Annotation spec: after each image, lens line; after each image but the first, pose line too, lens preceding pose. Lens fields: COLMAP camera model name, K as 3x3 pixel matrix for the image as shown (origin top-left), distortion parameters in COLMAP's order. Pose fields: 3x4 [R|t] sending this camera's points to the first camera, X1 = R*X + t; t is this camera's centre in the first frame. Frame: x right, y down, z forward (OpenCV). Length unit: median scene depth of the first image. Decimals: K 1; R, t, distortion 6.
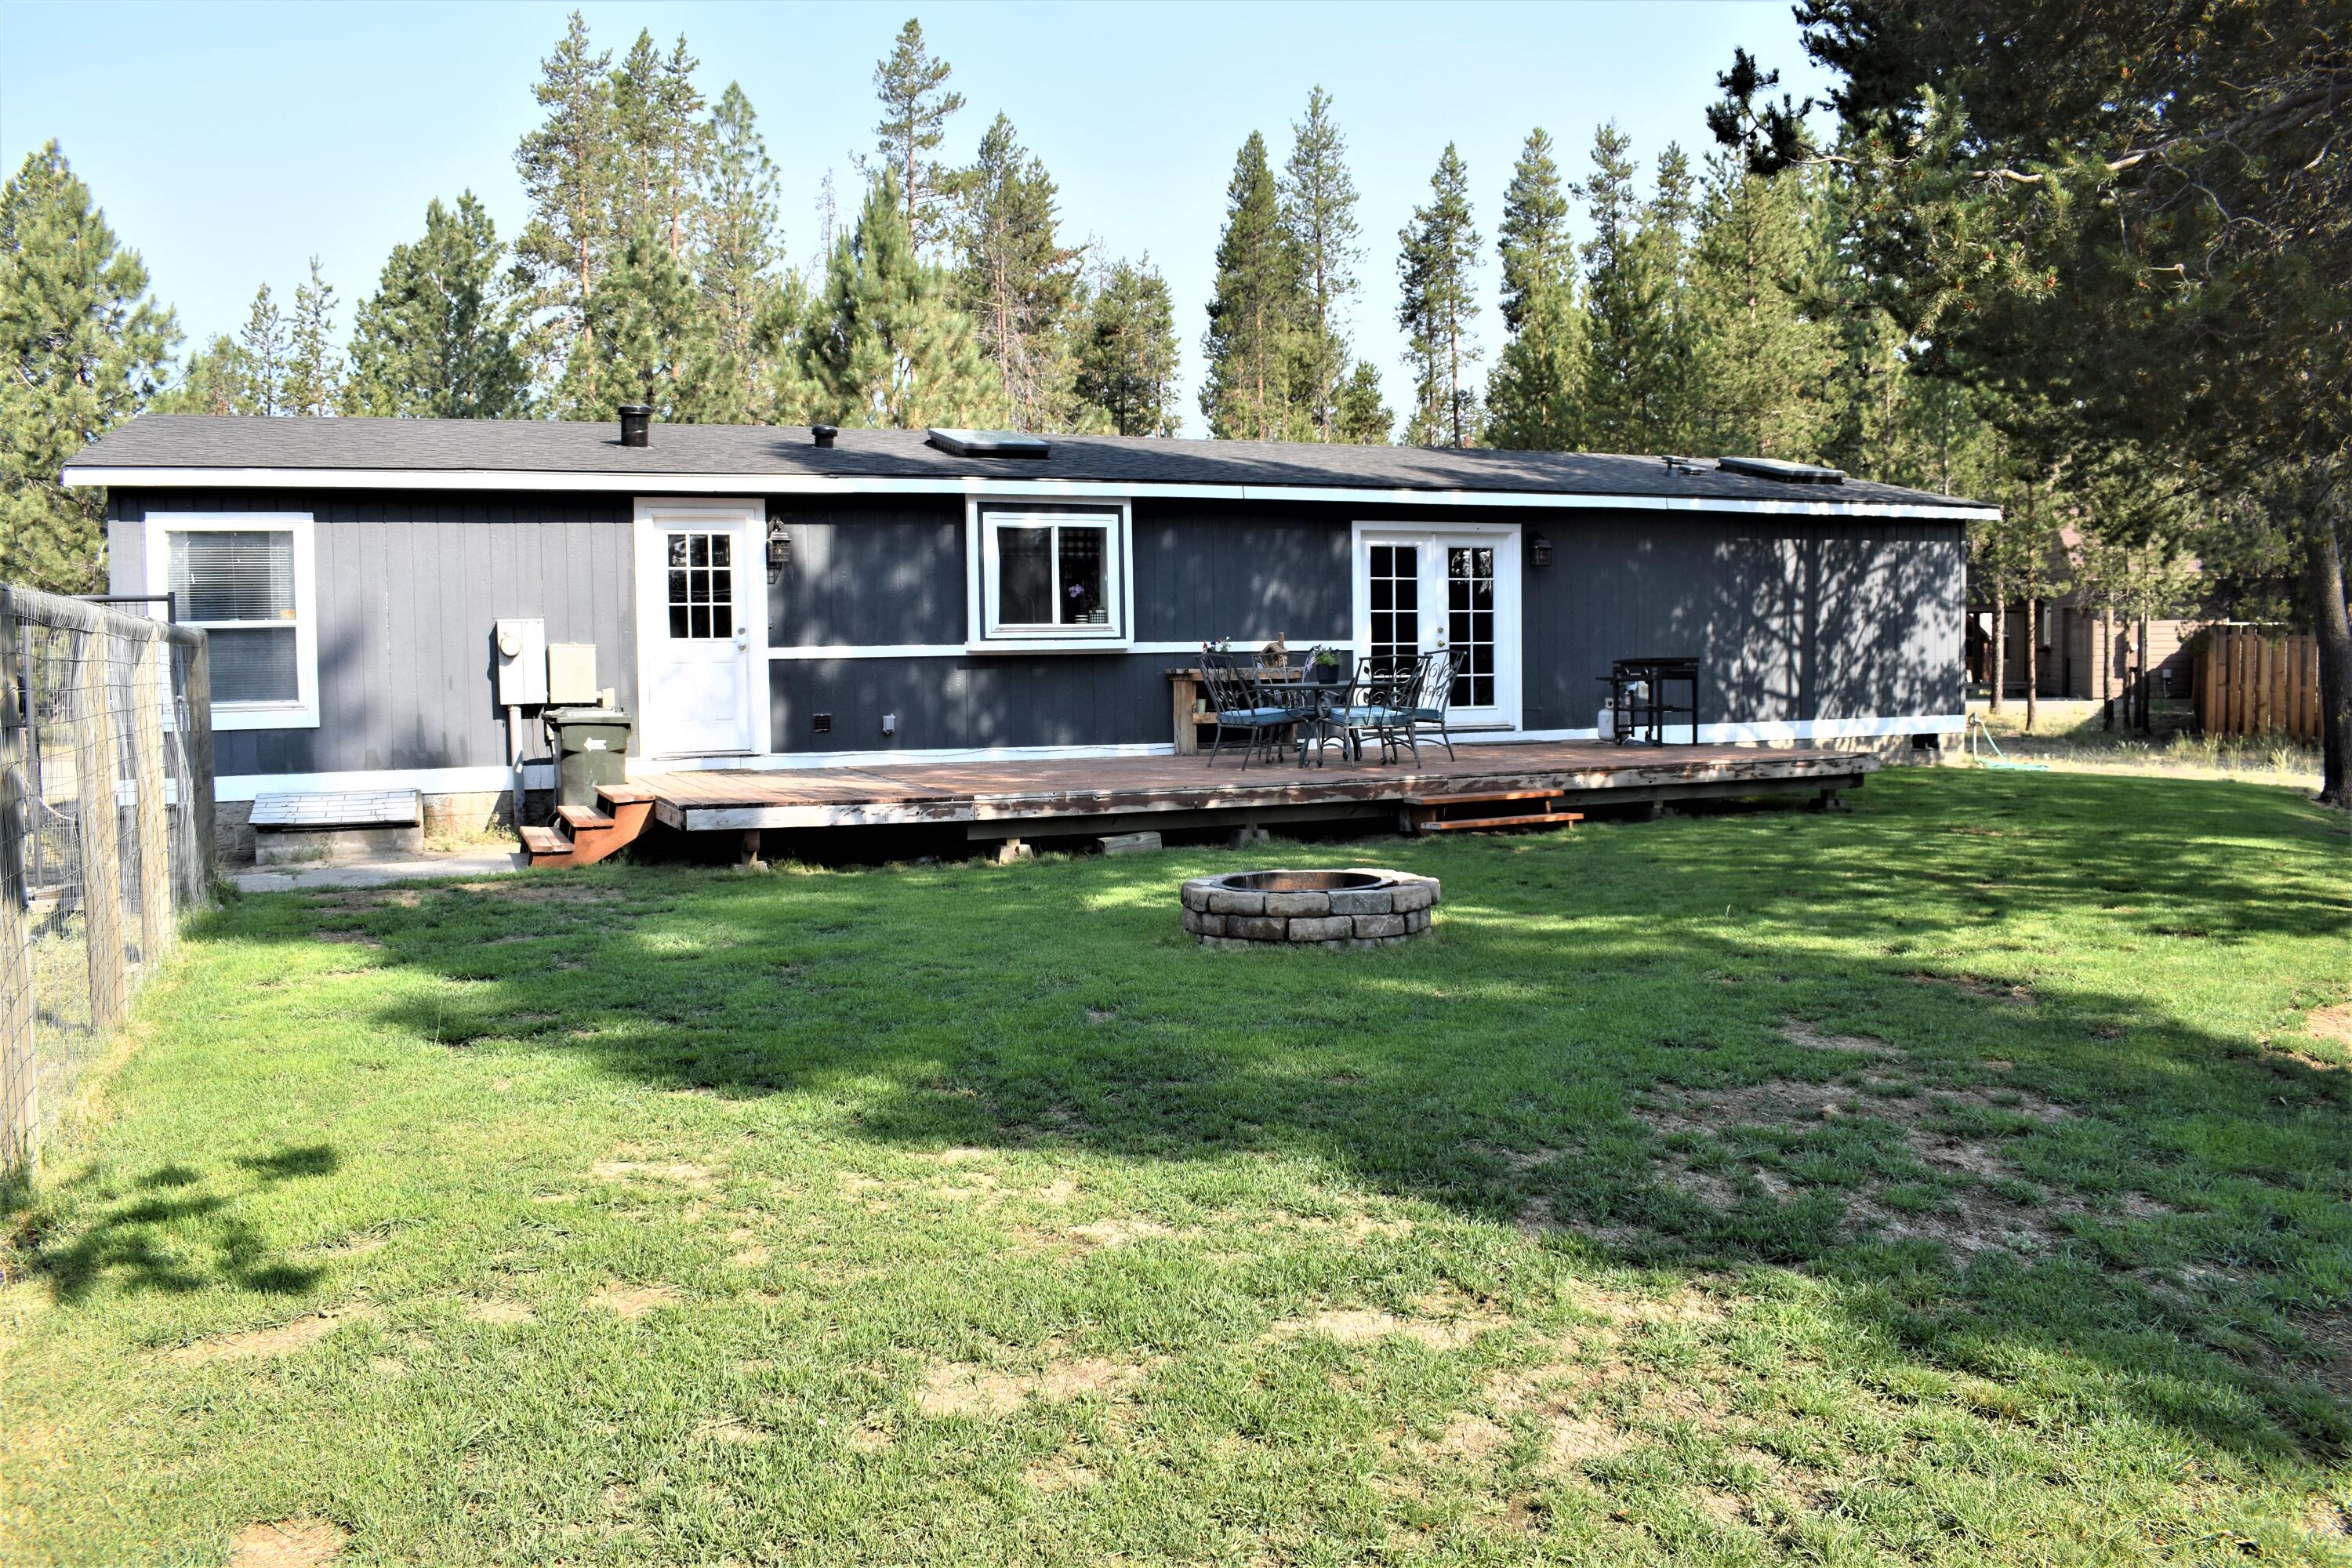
lens RADIAL K [[1829.8, 0, 1176.0], [0, 1829.8, 784.0], [0, 0, 1]] dist [-0.094622, 0.017449]
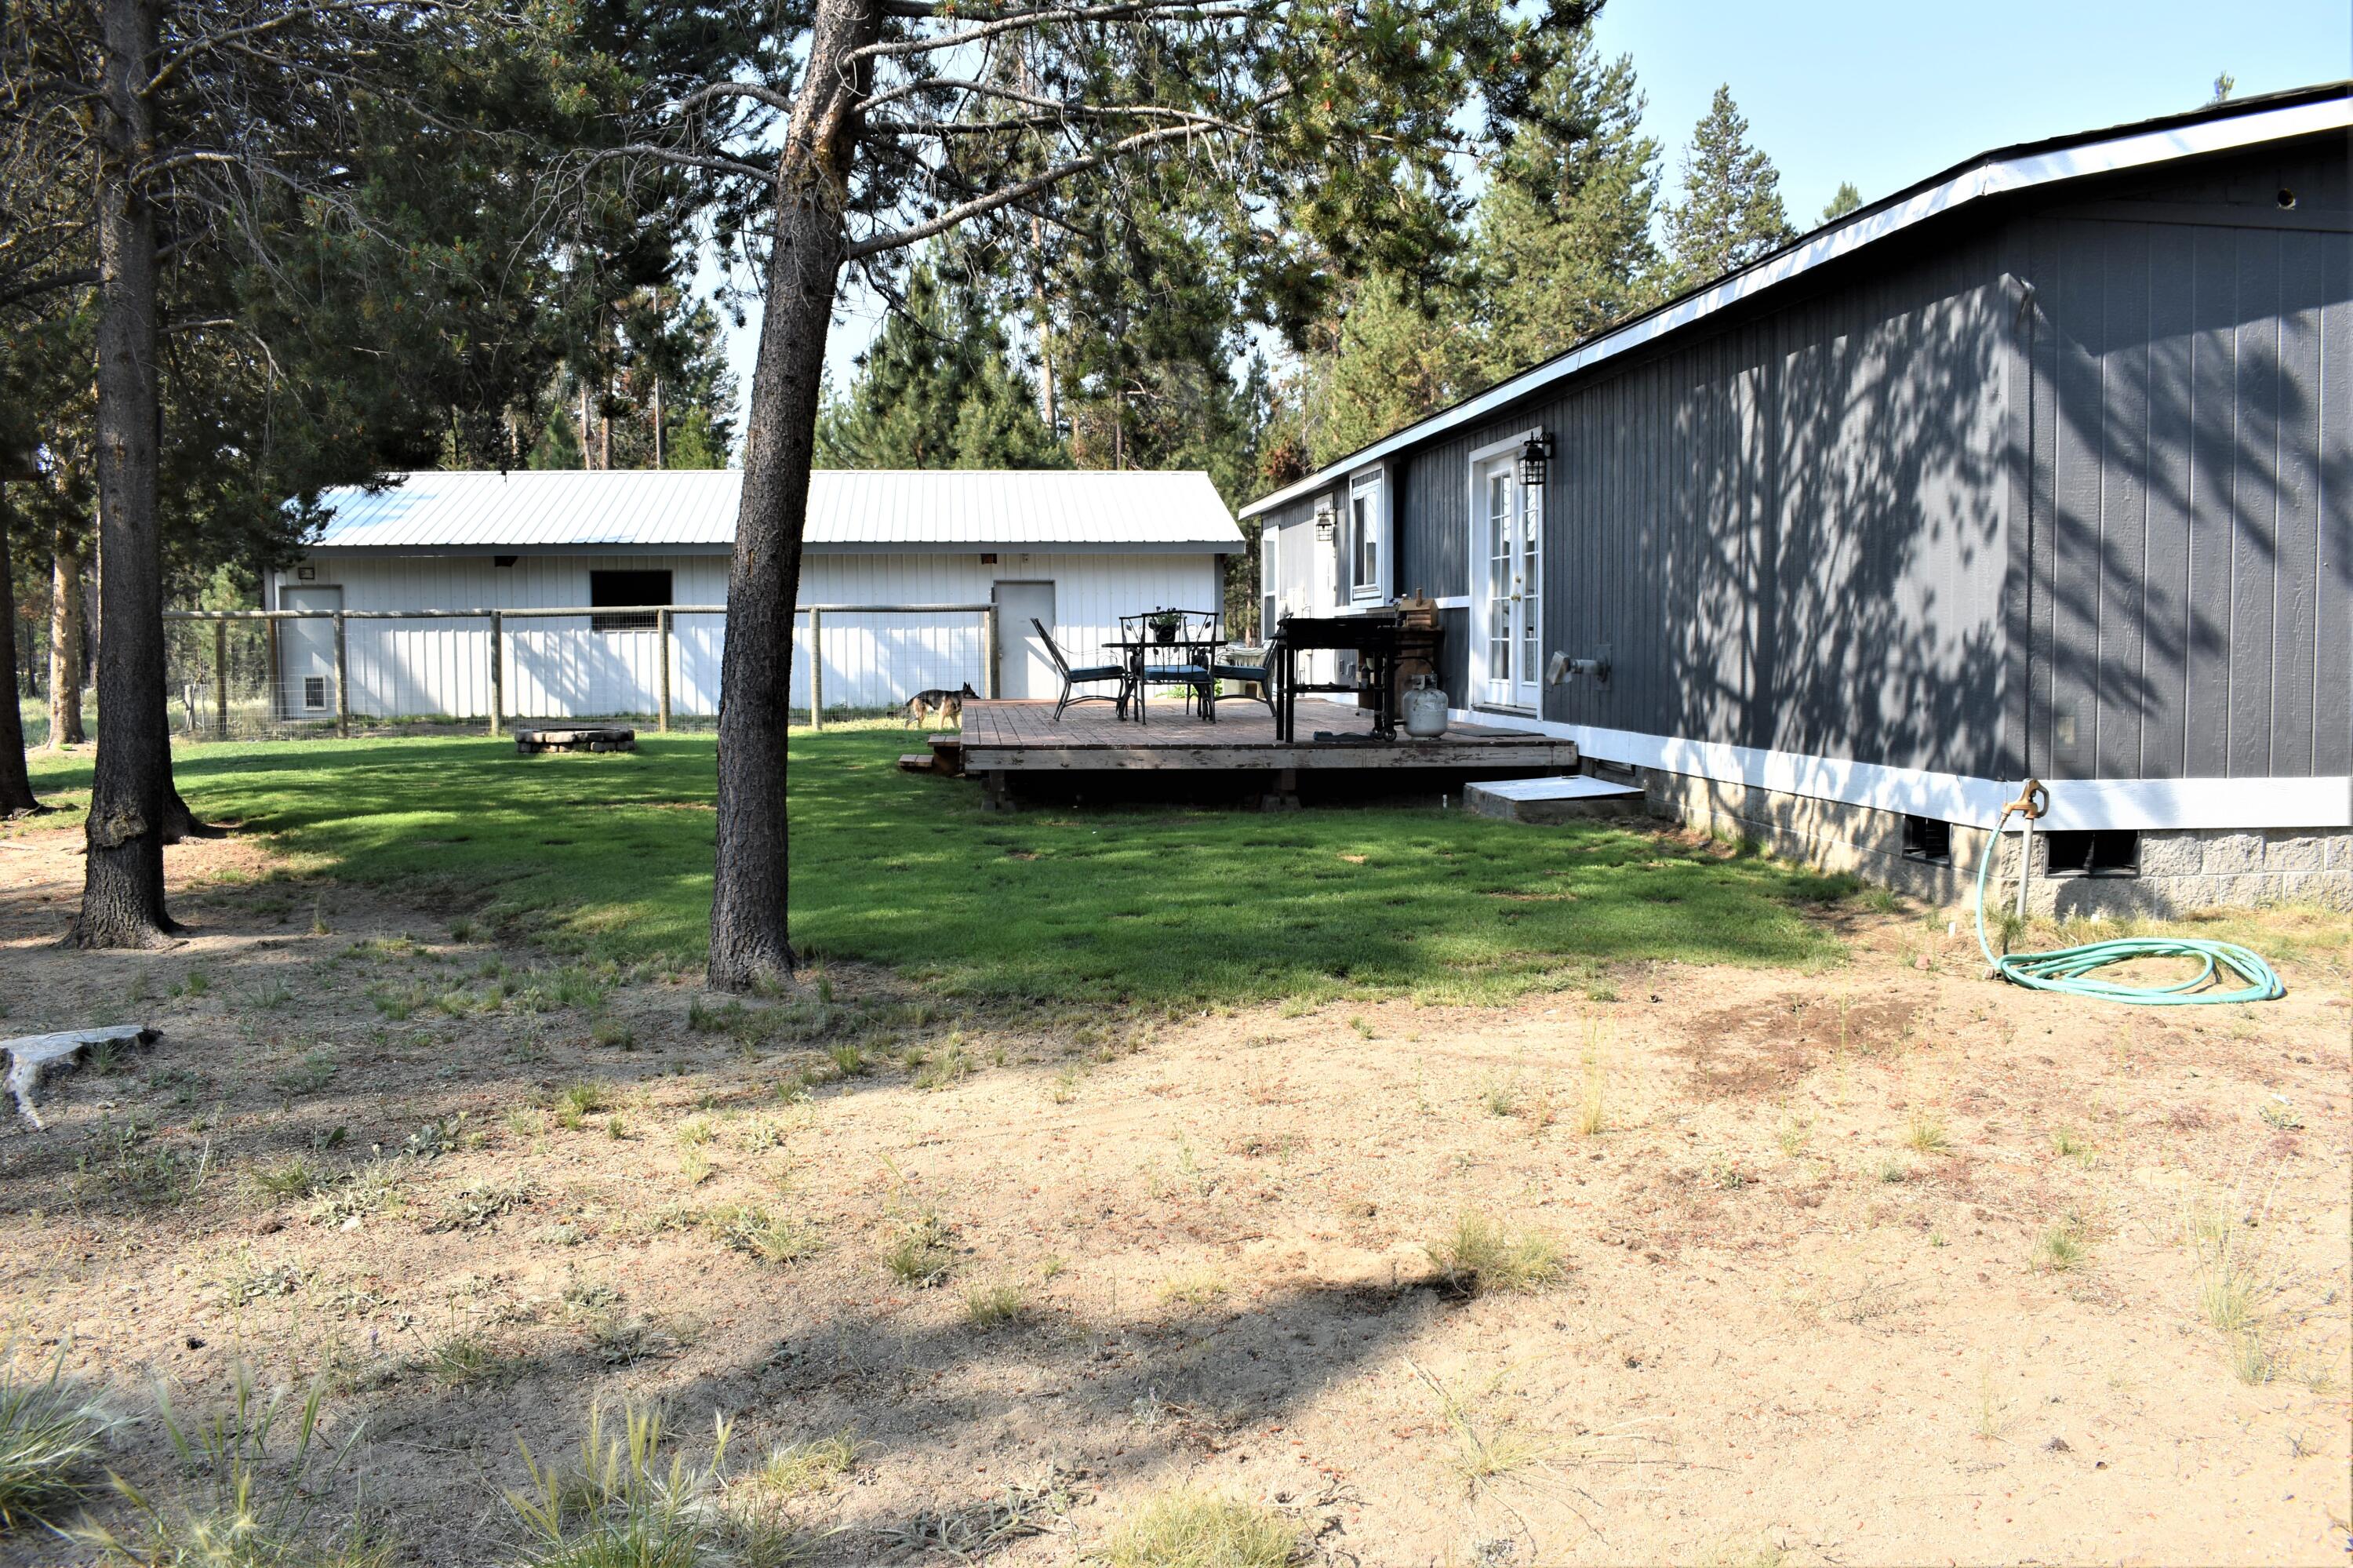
lens RADIAL K [[1883.0, 0, 1176.5], [0, 1883.0, 784.0], [0, 0, 1]] dist [-0.089026, 0.000843]
pose [[-0.279205, 0.091213, -0.955889, 0.854904], [-0.055212, 0.992306, 0.110814, -0.071866], [0.958643, 0.083717, -0.272021, 0.984618]]
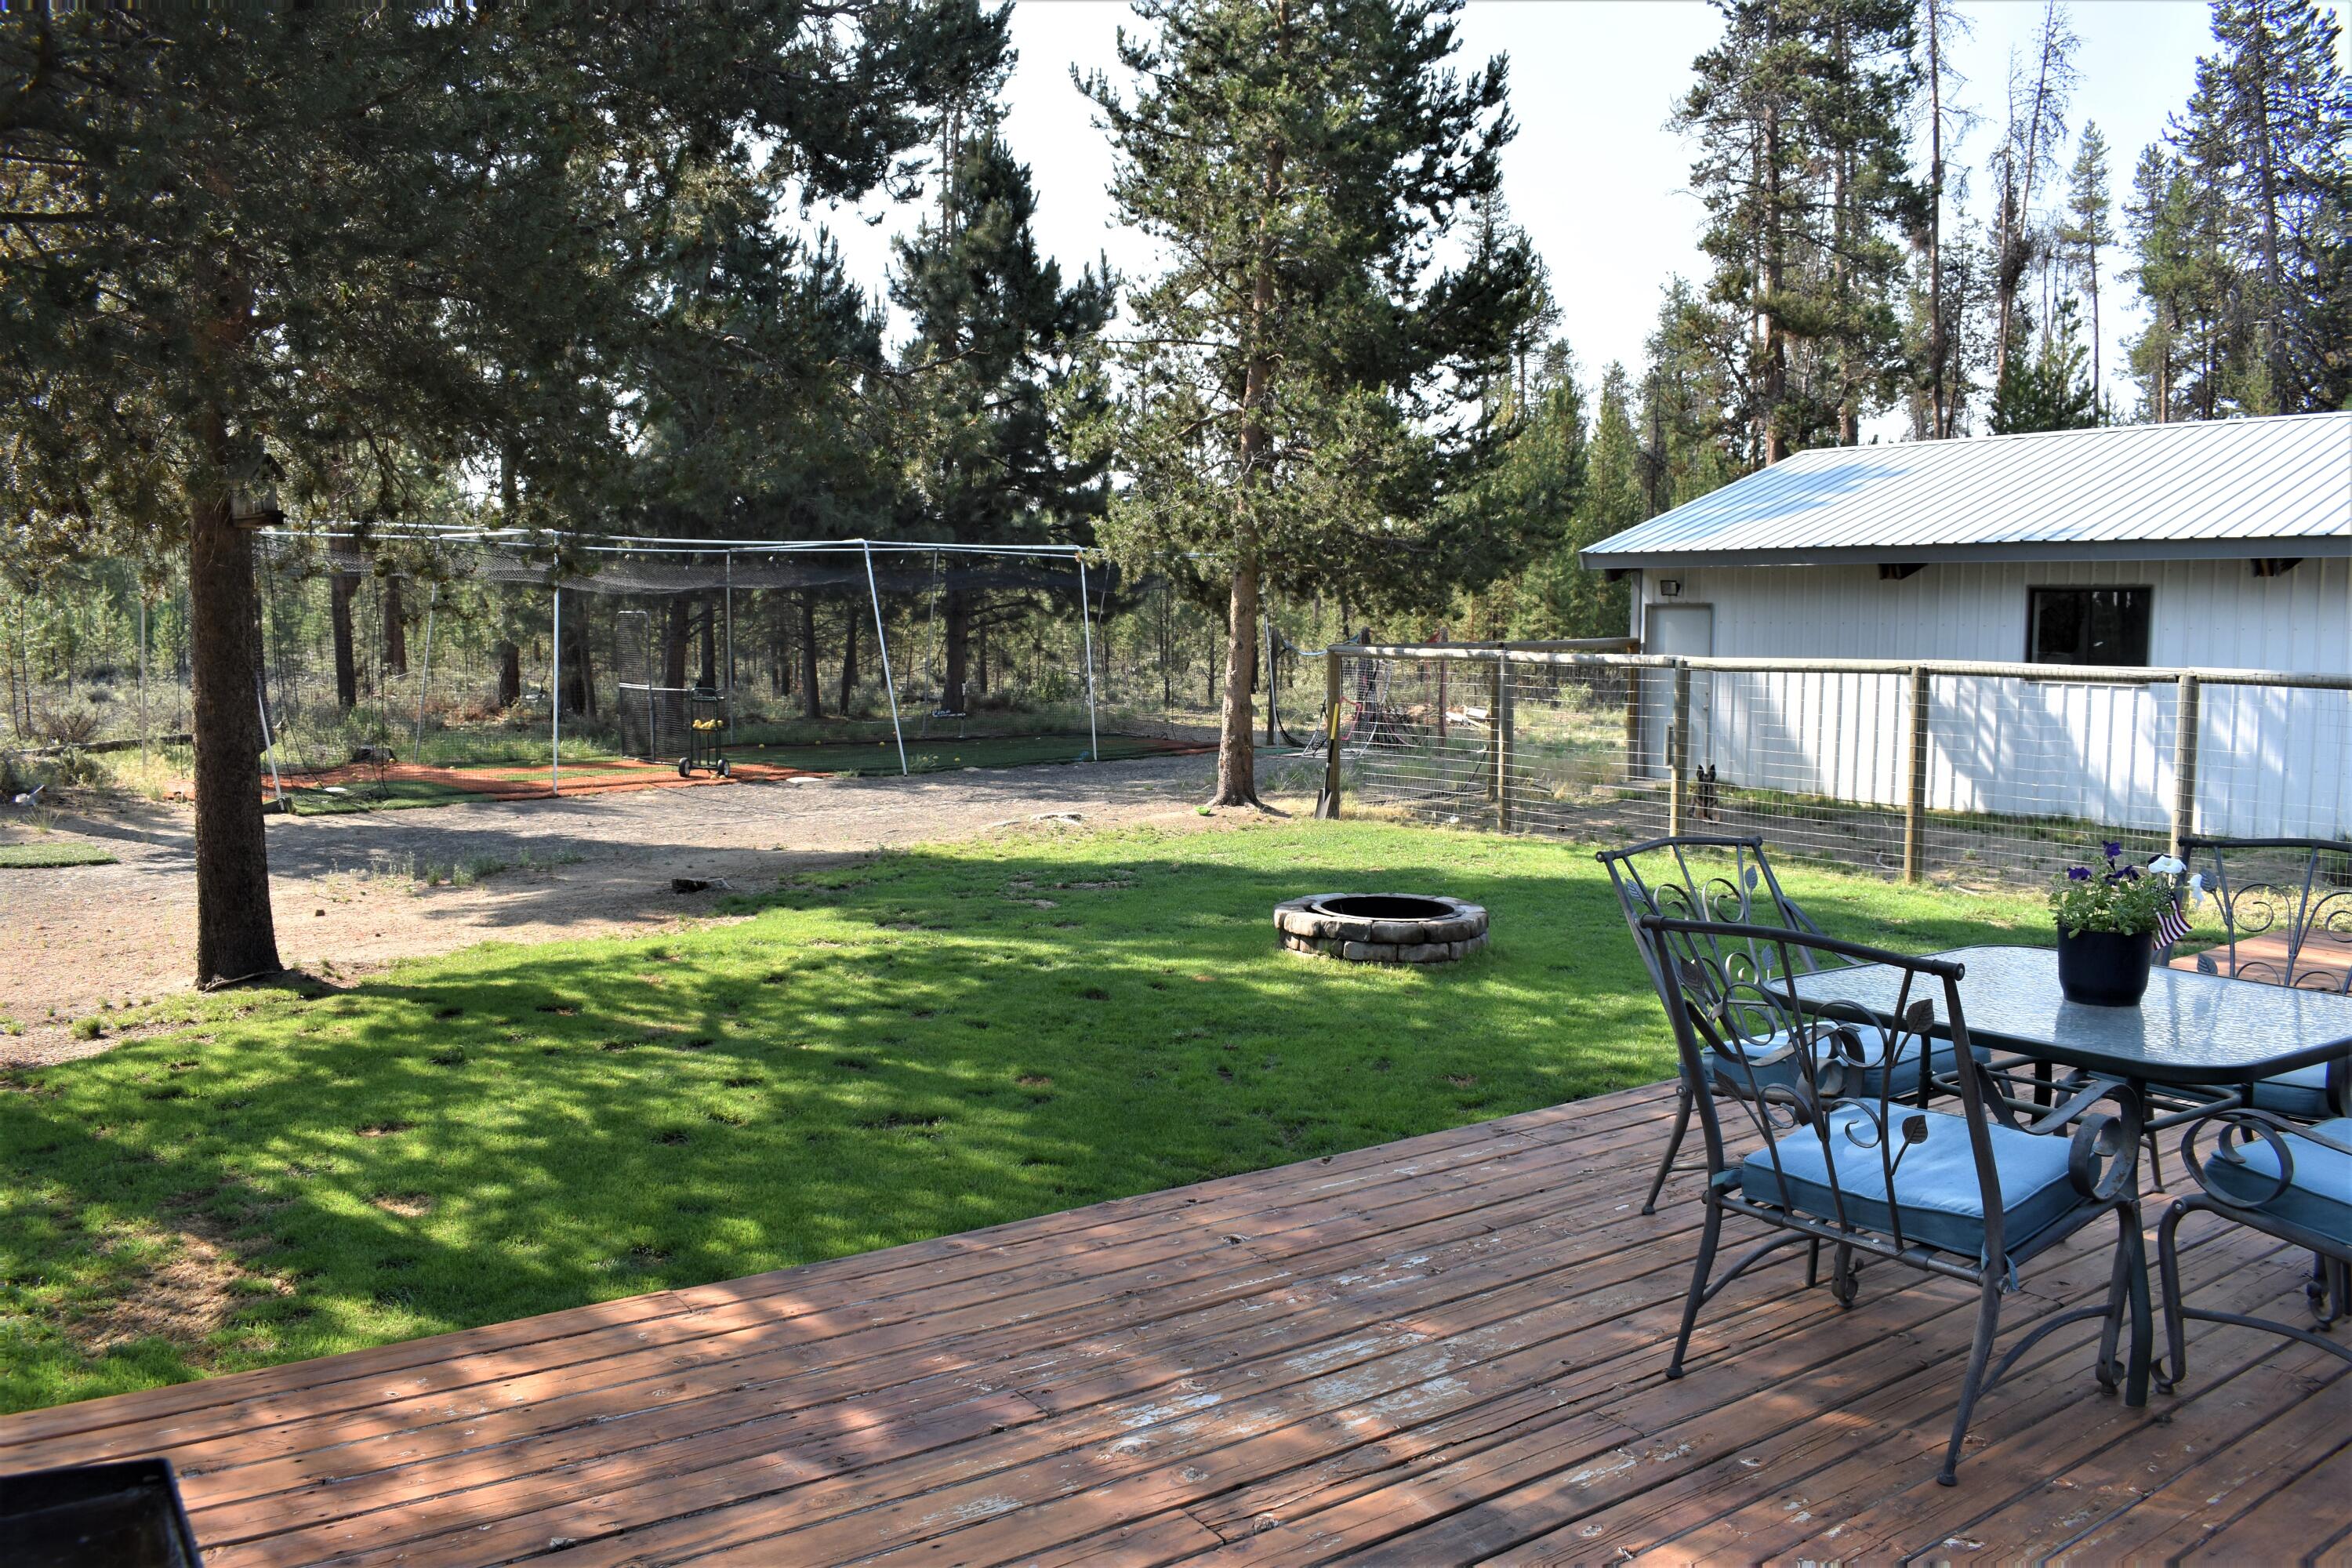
lens RADIAL K [[1829.8, 0, 1176.0], [0, 1829.8, 784.0], [0, 0, 1]] dist [-0.094622, 0.017449]
pose [[-0.974639, 0.033444, -0.221271, 0.201997], [-0.002854, 0.986832, 0.161724, -0.094644], [0.223766, 0.158254, -0.961709, 0.906790]]
